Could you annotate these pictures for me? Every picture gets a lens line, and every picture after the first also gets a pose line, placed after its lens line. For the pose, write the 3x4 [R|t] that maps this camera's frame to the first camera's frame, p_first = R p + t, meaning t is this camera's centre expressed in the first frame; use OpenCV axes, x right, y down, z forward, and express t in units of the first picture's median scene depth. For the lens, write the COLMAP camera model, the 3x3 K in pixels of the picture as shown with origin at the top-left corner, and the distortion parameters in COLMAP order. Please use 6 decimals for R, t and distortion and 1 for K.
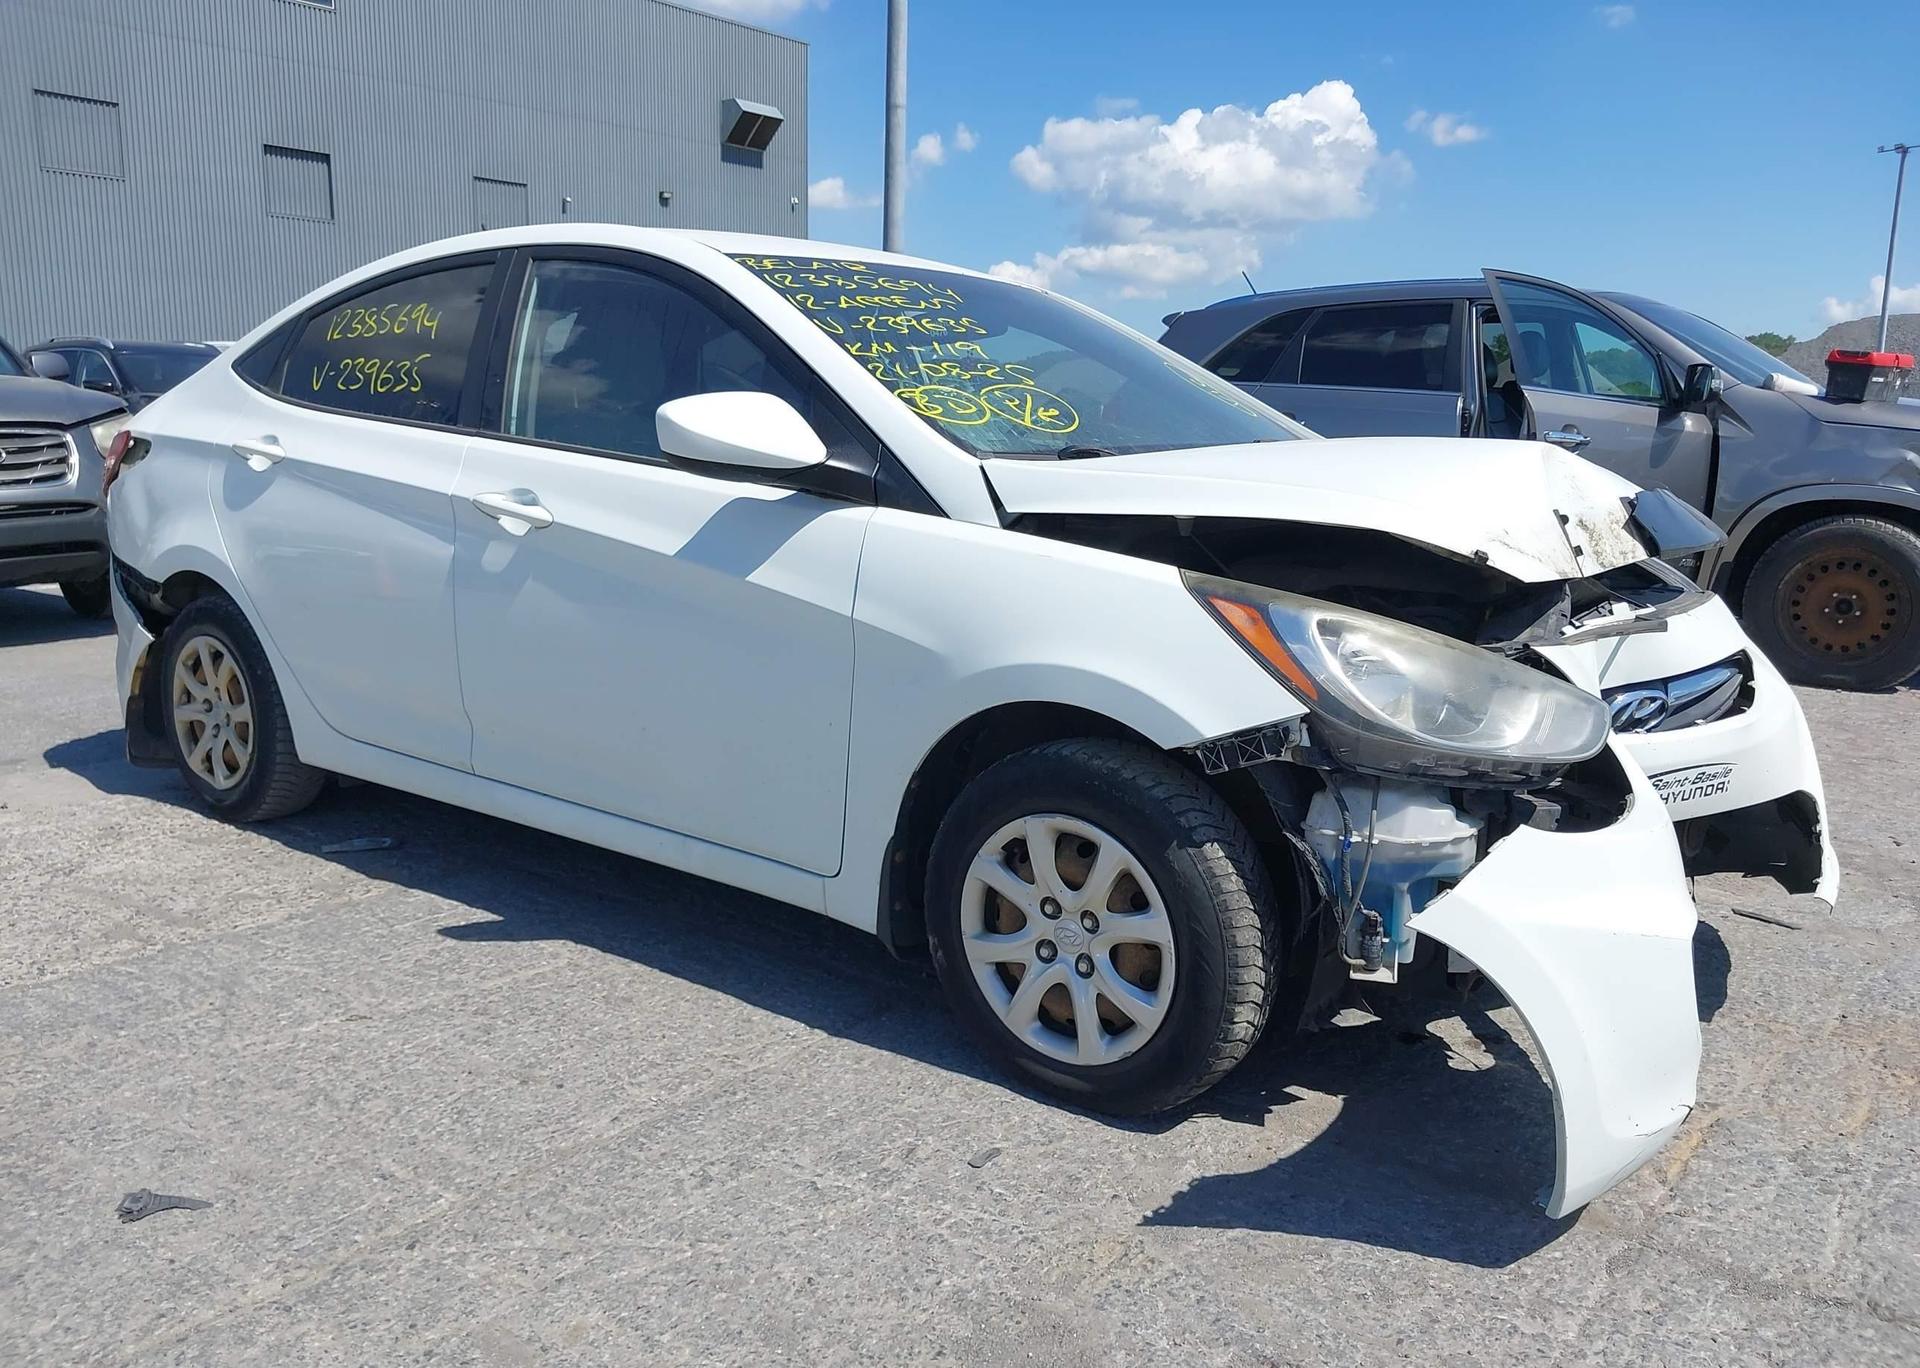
lens RADIAL K [[1511.6, 0, 973.4], [0, 1511.6, 683.6], [0, 0, 1]] dist [0.025133, -0.041262]
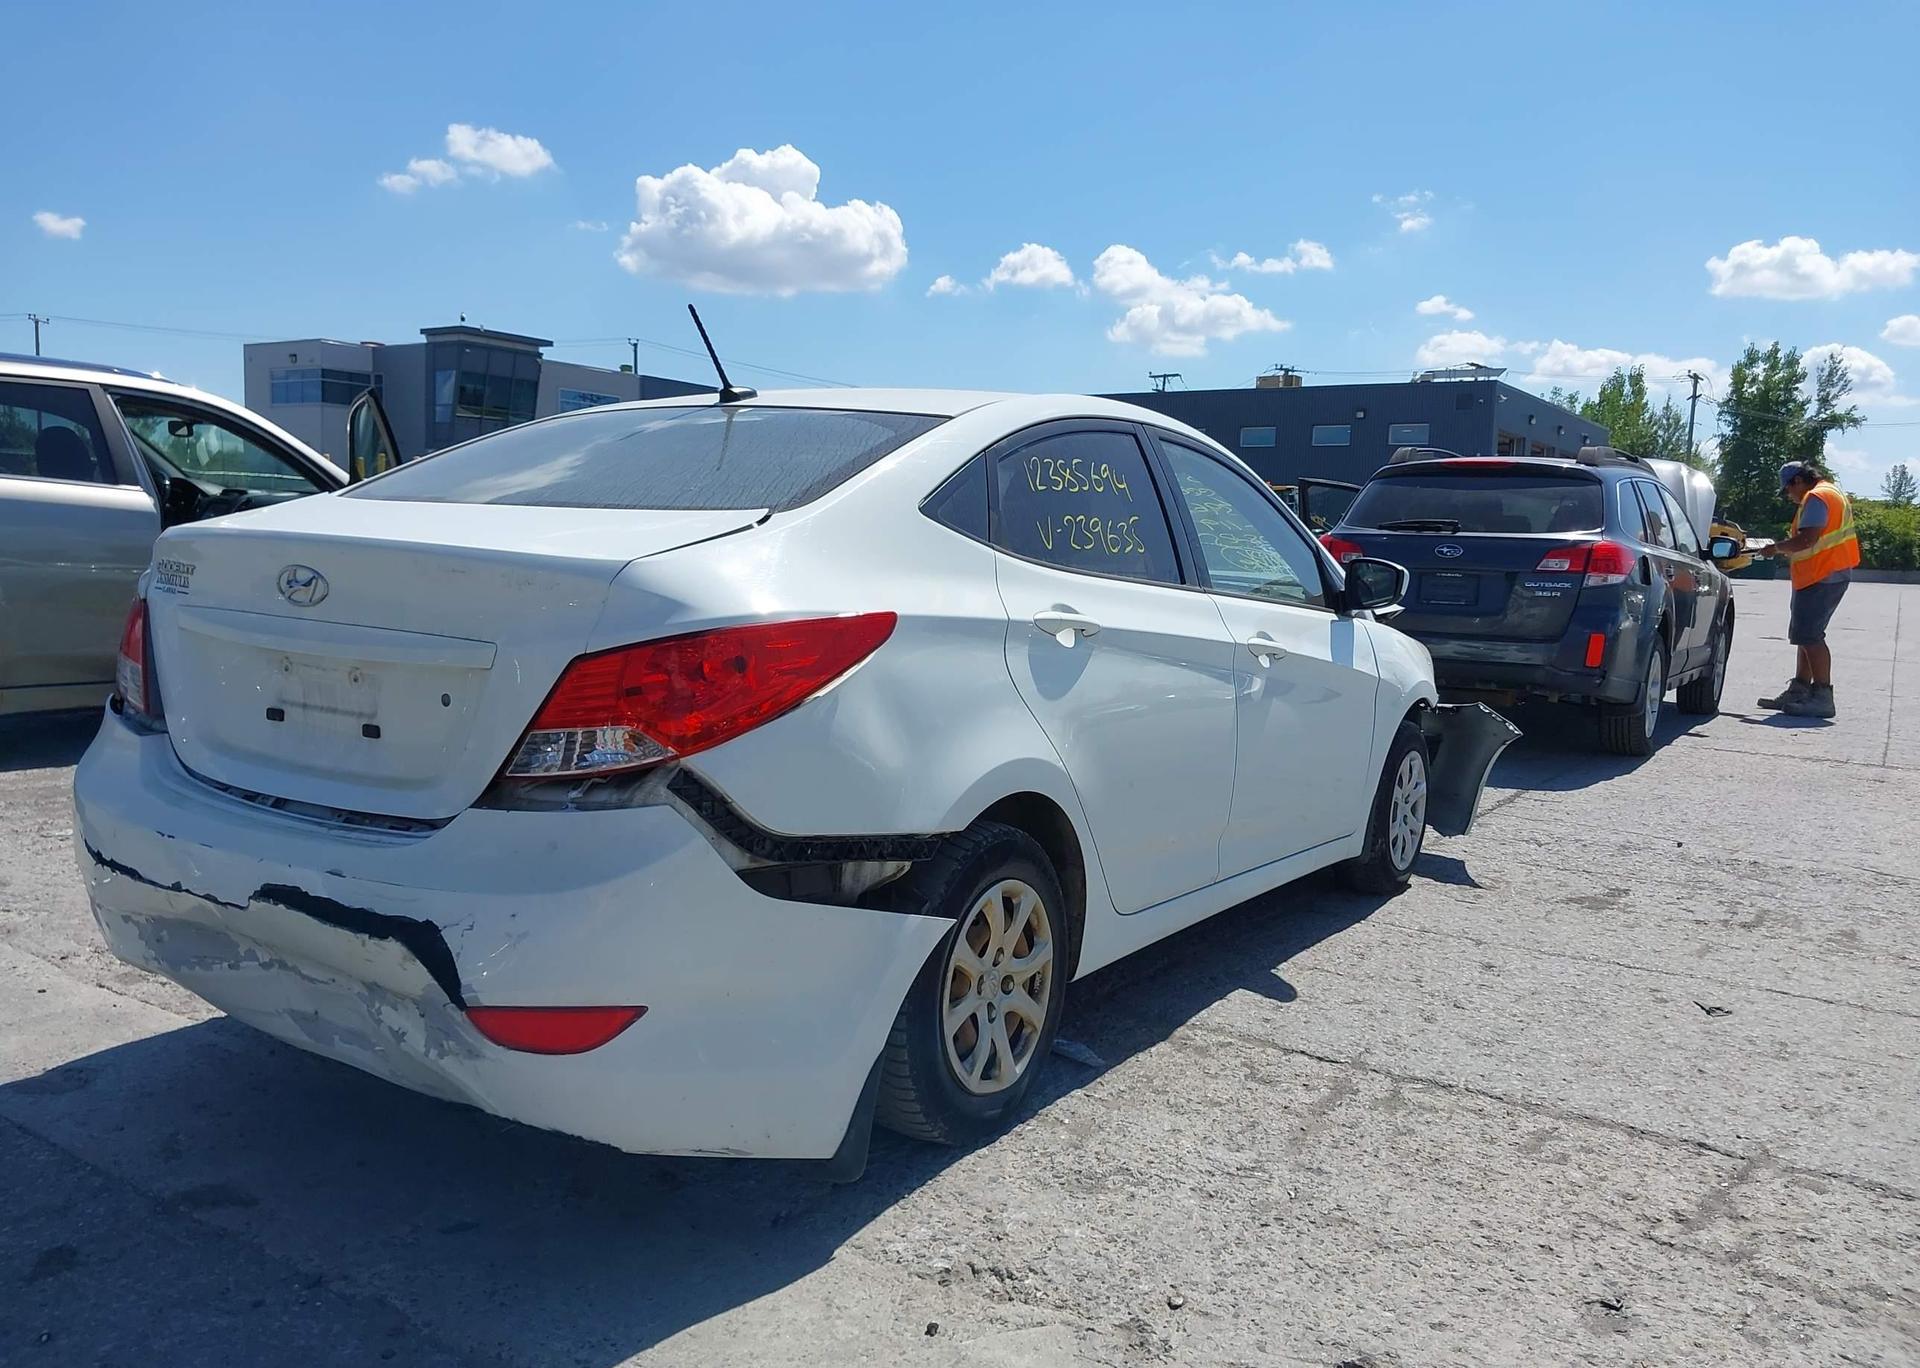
lens RADIAL K [[1565.7, 0, 966.3], [0, 1565.7, 711.9], [0, 0, 1]] dist [0.003103, -0.007079]
pose [[-0.072709, -0.126339, 0.989319, -1.921089], [0.147039, 0.979747, 0.135923, -0.335373], [-0.986455, 0.155351, -0.052660, 1.610436]]
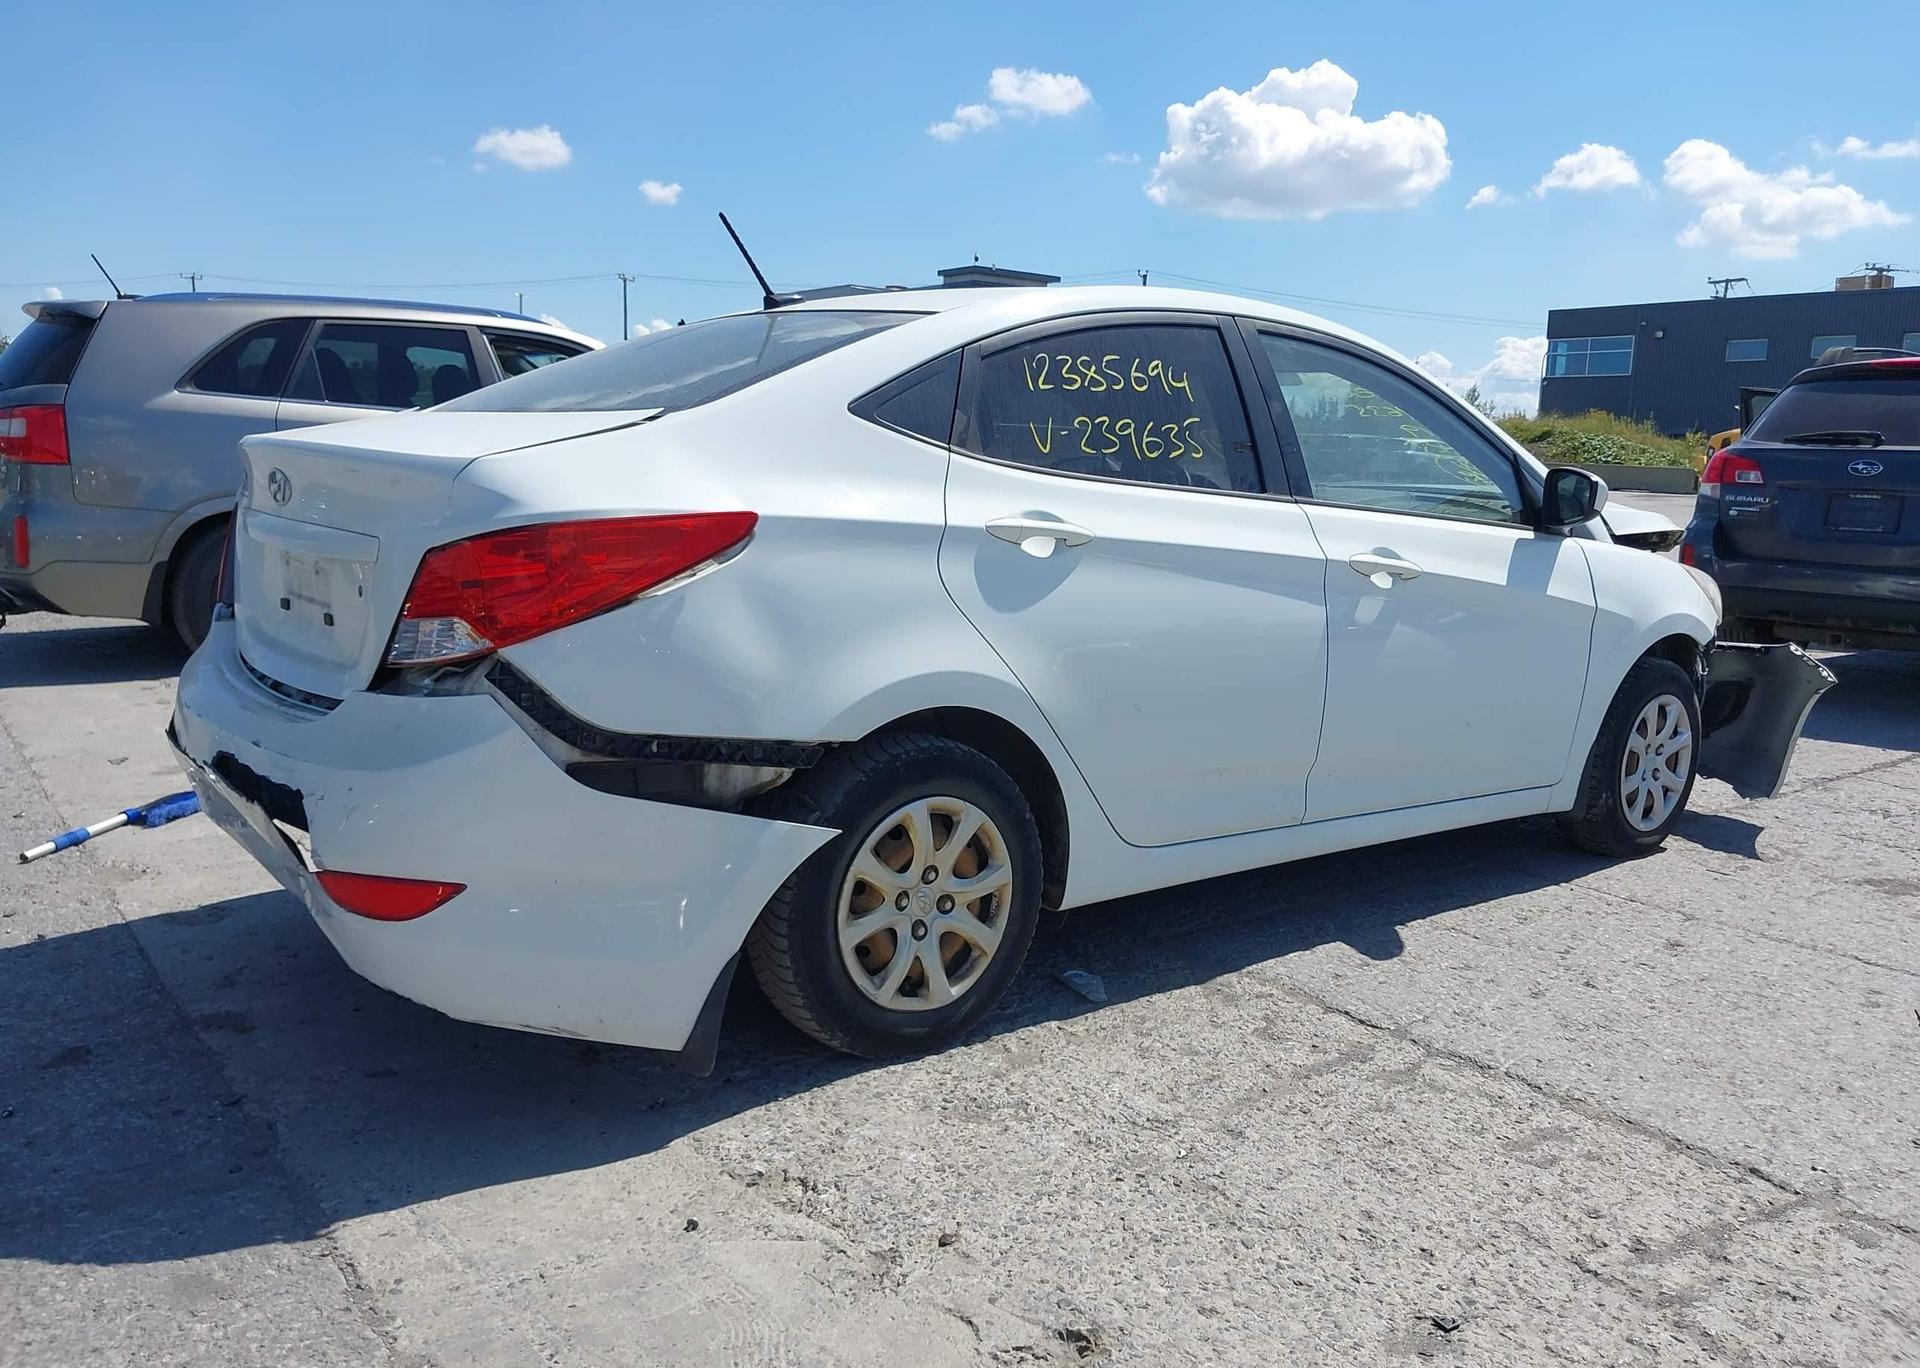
lens RADIAL K [[1547.9, 0, 951.9], [0, 1547.9, 743.3], [0, 0, 1]] dist [0.005019, -0.011482]
pose [[0.269996, -0.183264, 0.945260, -1.827415], [0.153726, 0.977331, 0.145573, -0.246333], [-0.950511, 0.106007, 0.292048, 1.195323]]
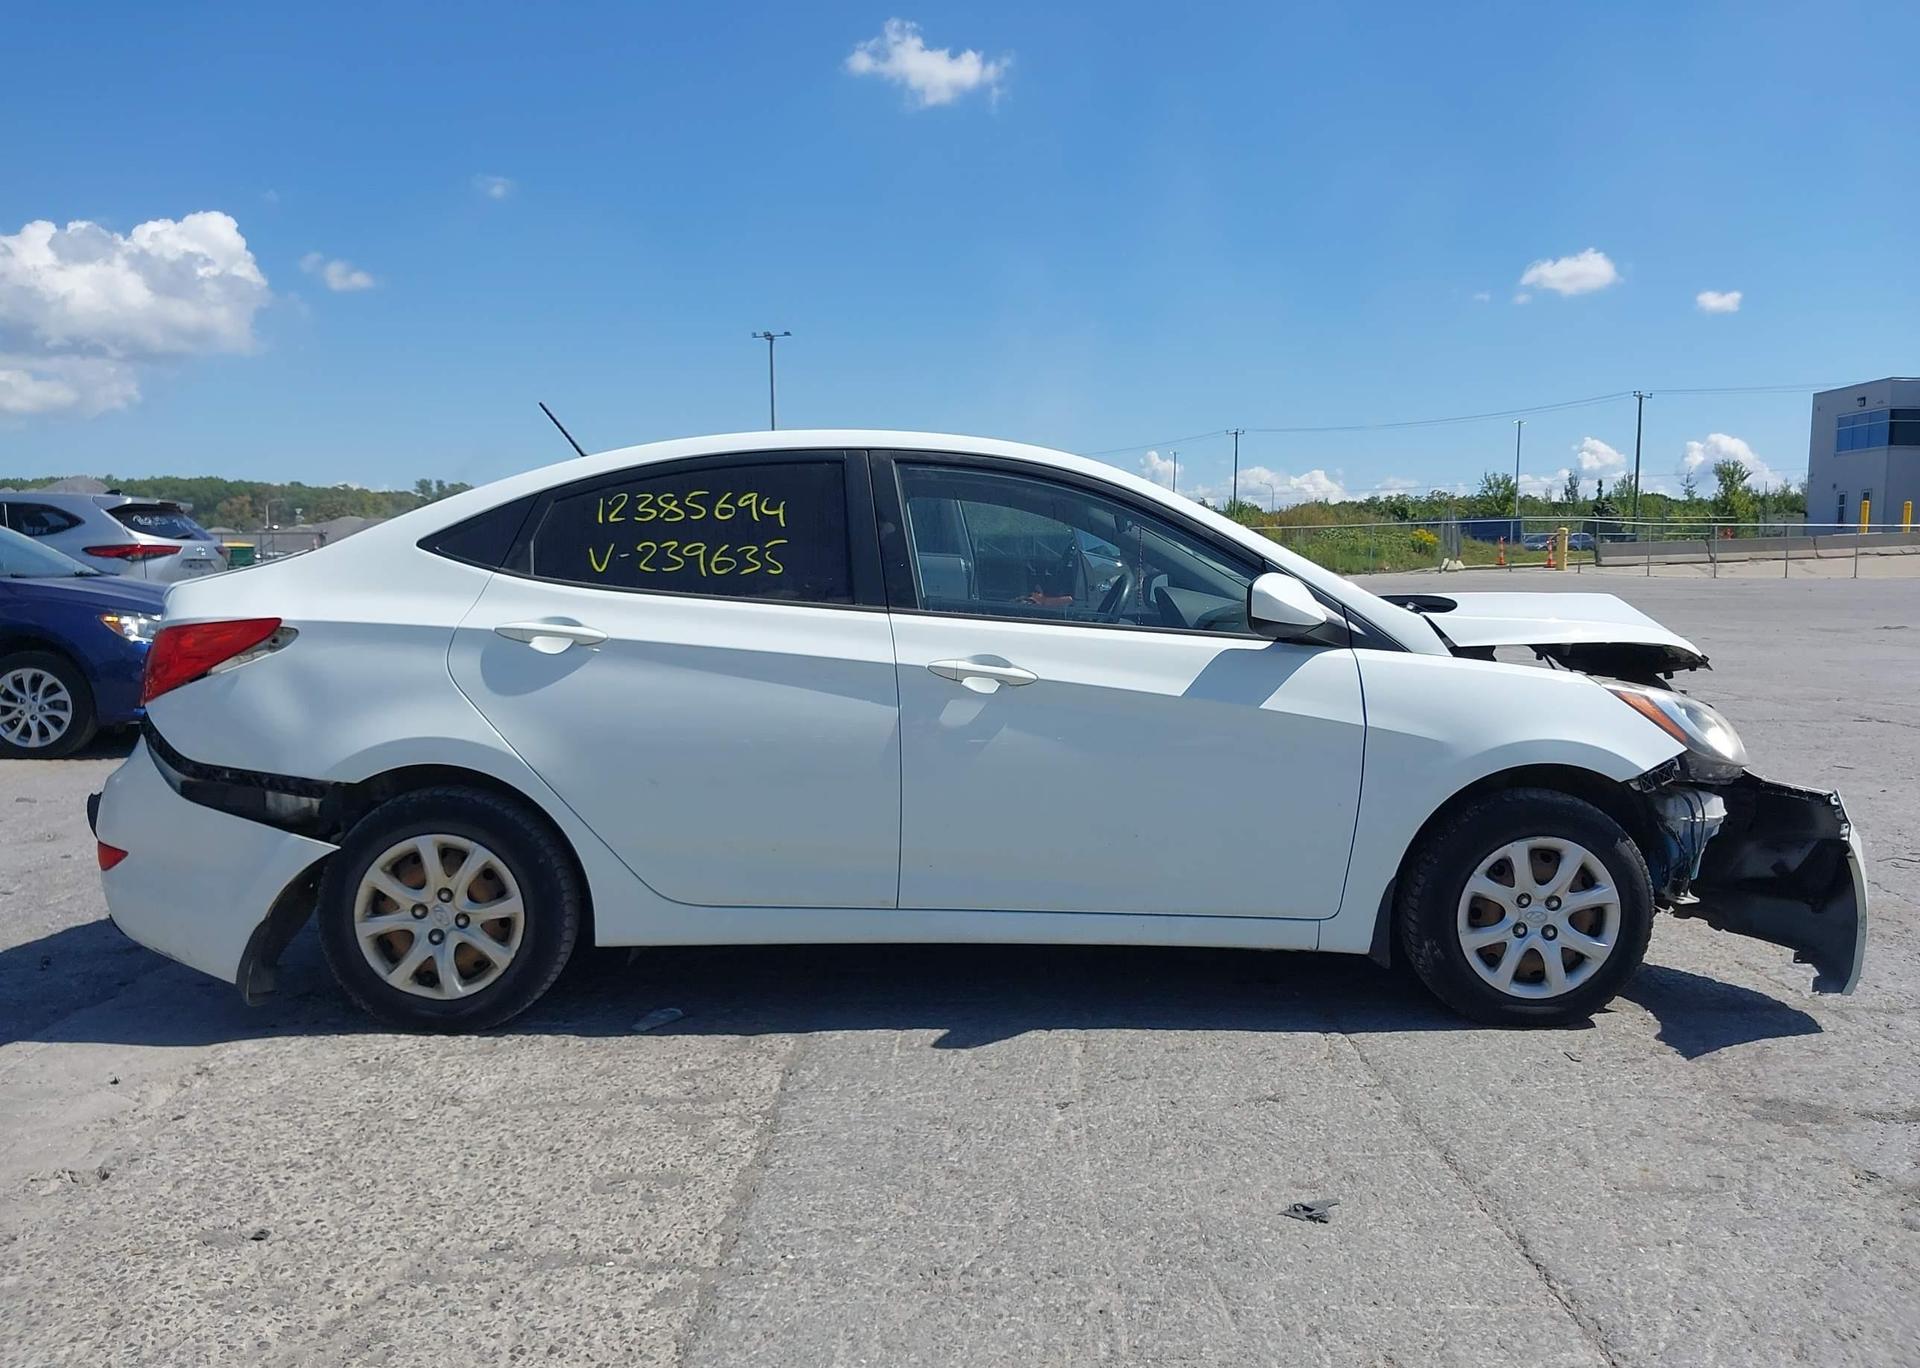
lens RADIAL K [[1511.6, 0, 973.4], [0, 1511.6, 683.6], [0, 0, 1]] dist [0.025133, -0.041262]
pose [[0.785636, -0.061322, 0.615642, -1.256061], [0.118620, 0.991545, -0.052609, -0.053190], [-0.607211, 0.114359, 0.786268, 0.091503]]
